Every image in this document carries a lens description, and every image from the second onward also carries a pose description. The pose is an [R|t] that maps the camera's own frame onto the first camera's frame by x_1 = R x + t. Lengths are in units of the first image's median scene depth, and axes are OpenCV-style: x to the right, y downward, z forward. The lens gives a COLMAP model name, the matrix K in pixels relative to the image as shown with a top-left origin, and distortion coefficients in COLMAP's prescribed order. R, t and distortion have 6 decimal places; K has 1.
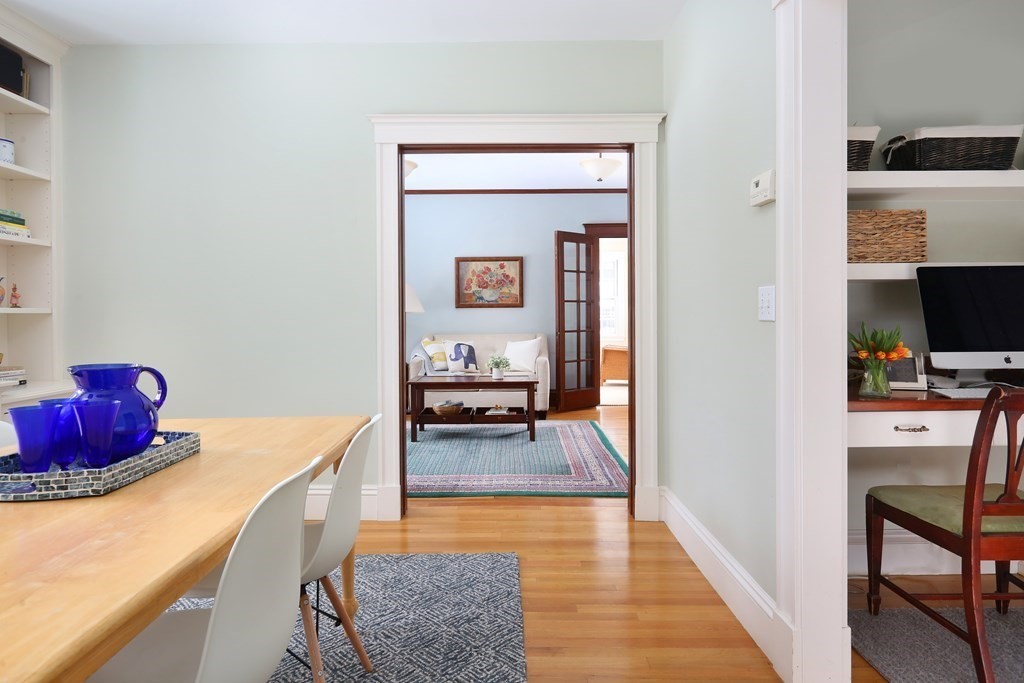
lens RADIAL K [[587.2, 0, 511.9], [0, 587.2, 320.0], [0, 0, 1]] dist [-0.004310, -0.000966]
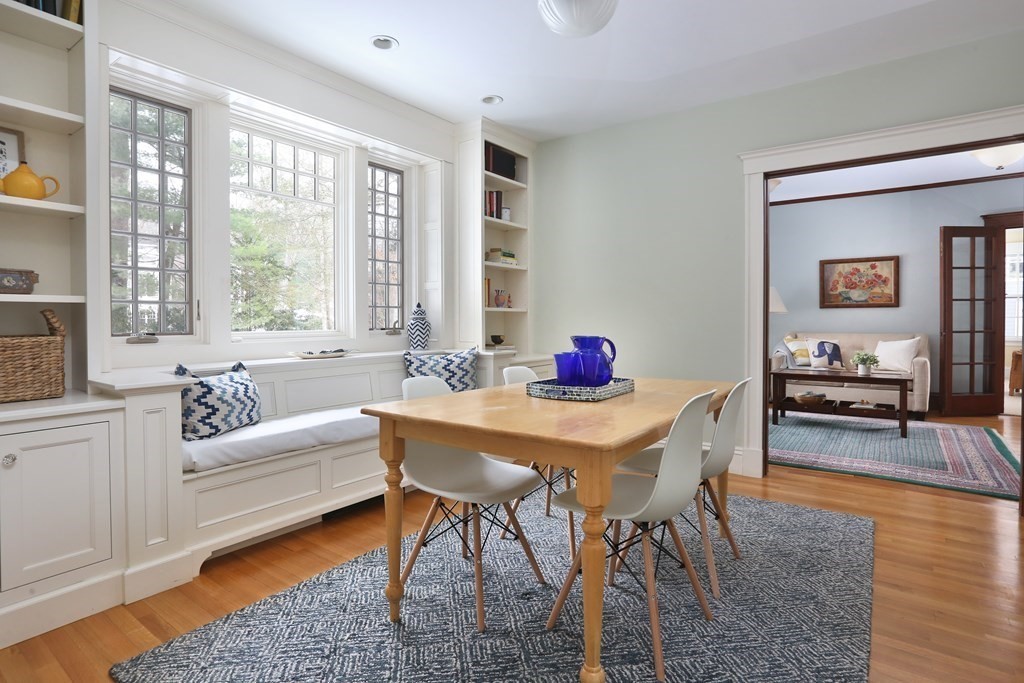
lens RADIAL K [[519.9, 0, 511.4], [0, 519.9, 324.7], [0, 0, 1]] dist [-0.000643, 0.002706]
pose [[0.804074, 0.012045, -0.594407, 0.019364], [-0.008646, 0.999926, 0.008567, 0.007807], [0.594466, -0.001749, 0.804119, -0.116190]]
